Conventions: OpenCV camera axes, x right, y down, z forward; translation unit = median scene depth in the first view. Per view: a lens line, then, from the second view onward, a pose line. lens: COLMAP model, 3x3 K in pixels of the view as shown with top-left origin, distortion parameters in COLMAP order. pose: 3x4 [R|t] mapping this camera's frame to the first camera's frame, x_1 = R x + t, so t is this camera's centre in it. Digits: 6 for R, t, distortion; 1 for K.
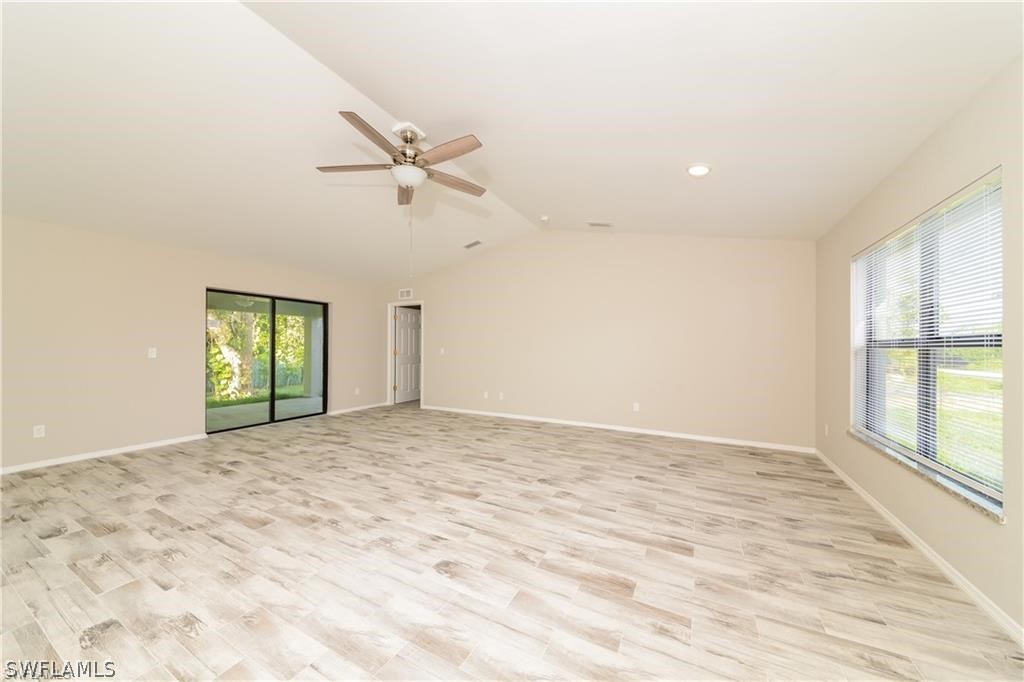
lens RADIAL K [[358.7, 0, 502.0], [0, 358.7, 342.1], [0, 0, 1]] dist [0.001157, 0.000160]
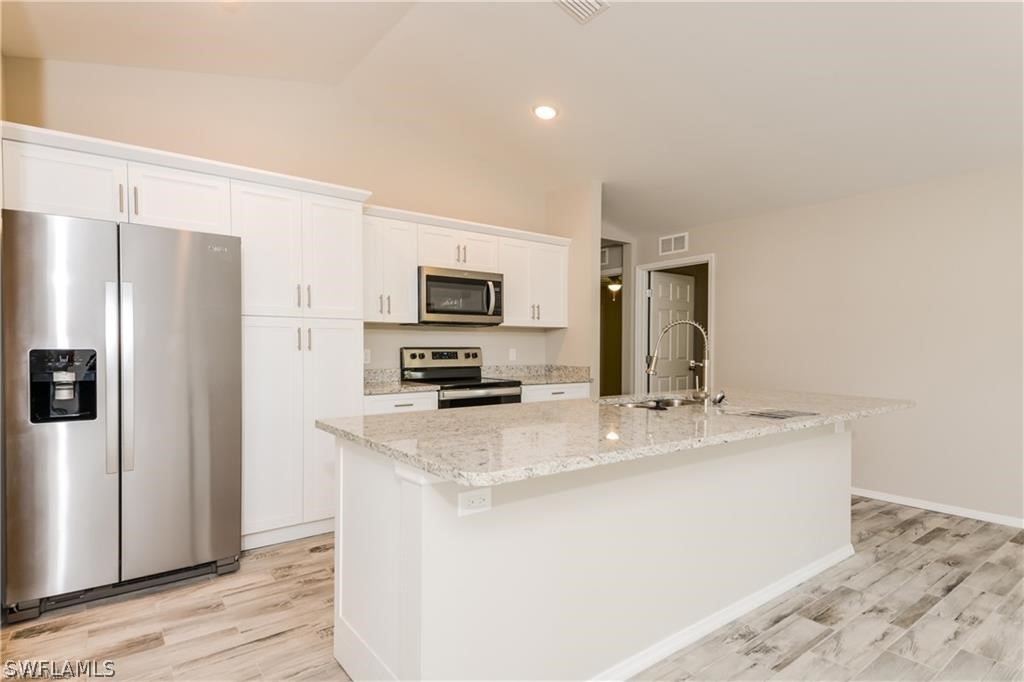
lens RADIAL K [[546.2, 0, 505.1], [0, 546.2, 345.8], [0, 0, 1]] dist [0.024106, -0.000300]
pose [[-0.397168, 0.004406, -0.917735, 0.445623], [0.007161, 0.999973, 0.001702, 0.012078], [0.917718, -0.005896, -0.397189, 0.842534]]
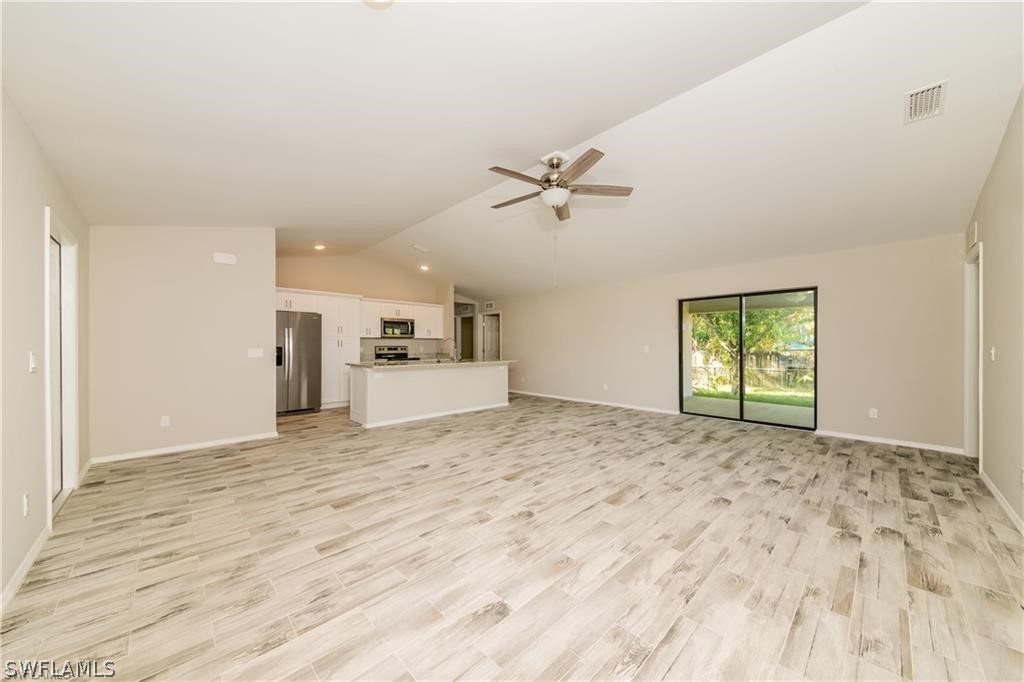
lens RADIAL K [[358.7, 0, 513.3], [0, 358.7, 342.9], [0, 0, 1]] dist [0.001157, 0.000160]
pose [[-0.284837, -0.000034, -0.958576, 0.939842], [0.006625, 0.999976, -0.002004, 0.009134], [0.958553, -0.006921, -0.284830, 1.275766]]
